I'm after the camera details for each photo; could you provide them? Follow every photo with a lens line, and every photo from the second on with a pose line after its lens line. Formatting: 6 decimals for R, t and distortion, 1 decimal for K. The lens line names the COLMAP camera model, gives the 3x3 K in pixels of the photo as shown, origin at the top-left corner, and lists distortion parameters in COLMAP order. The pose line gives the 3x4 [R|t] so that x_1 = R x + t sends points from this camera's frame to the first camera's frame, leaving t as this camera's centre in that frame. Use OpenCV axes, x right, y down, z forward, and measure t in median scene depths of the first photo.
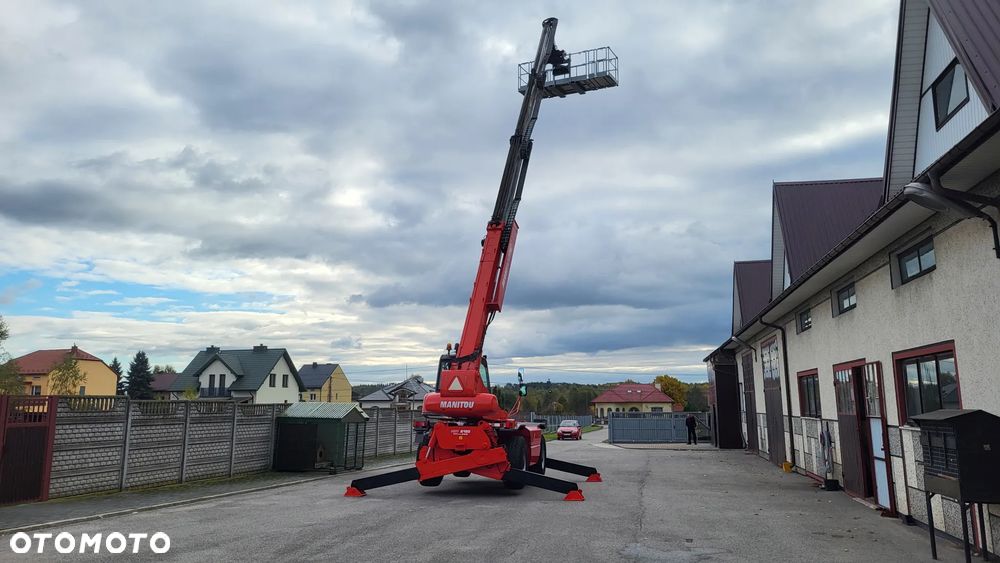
lens RADIAL K [[772.9, 0, 496.5], [0, 772.9, 229.5], [0, 0, 1]] dist [0.109686, -0.155596]
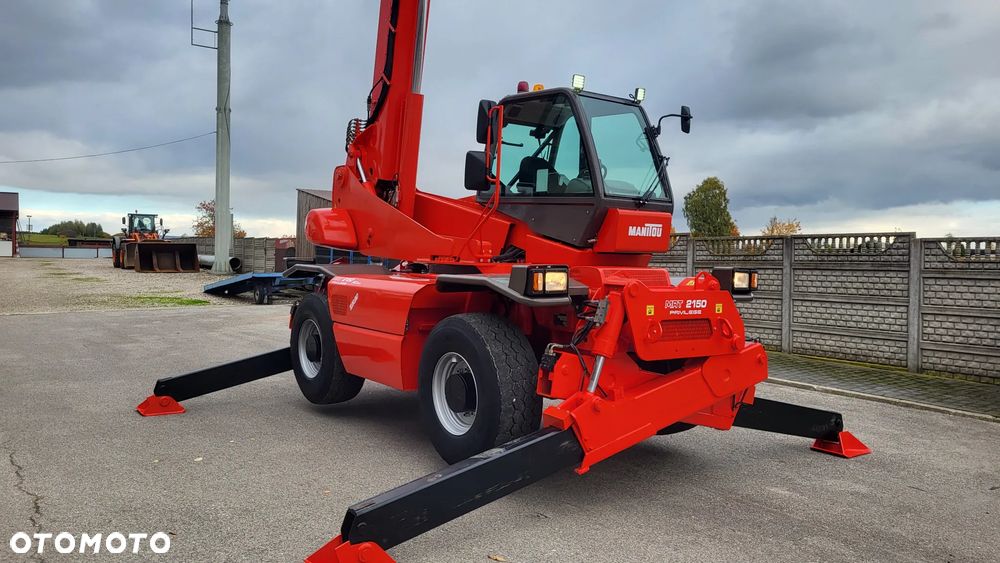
lens RADIAL K [[754.7, 0, 497.2], [0, 754.7, 273.8], [0, 0, 1]] dist [0.054308, -0.006381]
pose [[-0.664000, -0.010829, -0.747654, 0.246910], [0.135320, 0.981644, -0.134398, 0.291739], [0.735386, -0.190413, -0.650347, 1.185748]]
